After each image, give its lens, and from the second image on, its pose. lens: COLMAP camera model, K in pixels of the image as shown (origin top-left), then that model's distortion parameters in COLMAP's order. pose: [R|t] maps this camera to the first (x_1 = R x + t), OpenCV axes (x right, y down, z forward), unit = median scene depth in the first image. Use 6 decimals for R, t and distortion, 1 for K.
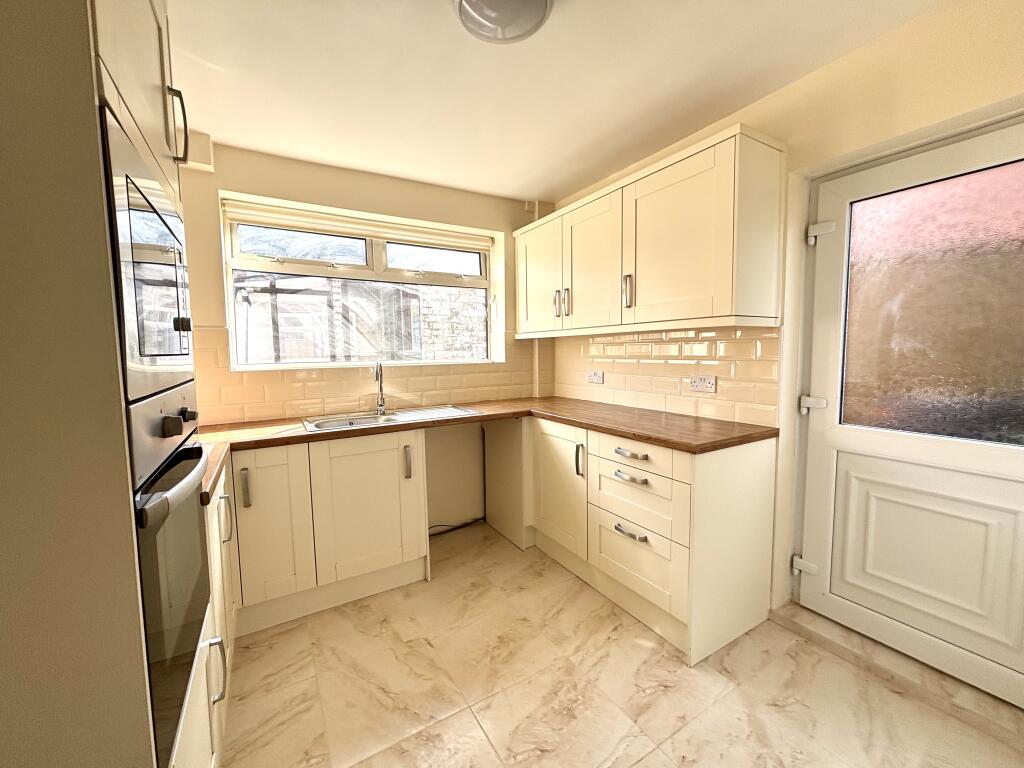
lens RADIAL K [[411.2, 0, 510.7], [0, 411.2, 381.1], [0, 0, 1]] dist [0.000847, -0.000001]
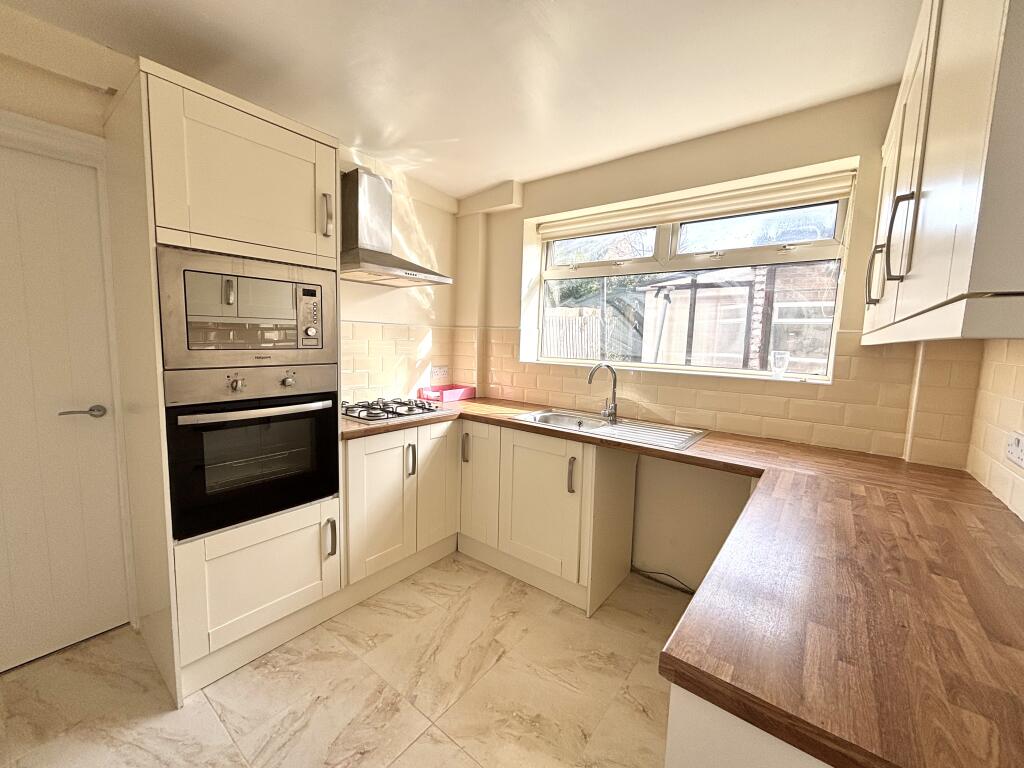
lens RADIAL K [[411.2, 0, 510.7], [0, 411.2, 381.1], [0, 0, 1]] dist [0.000847, -0.000001]
pose [[0.364671, 0.123657, -0.922889, 0.440698], [-0.105701, 0.990233, 0.090913, -0.067046], [0.925117, 0.064397, 0.374180, 0.436855]]
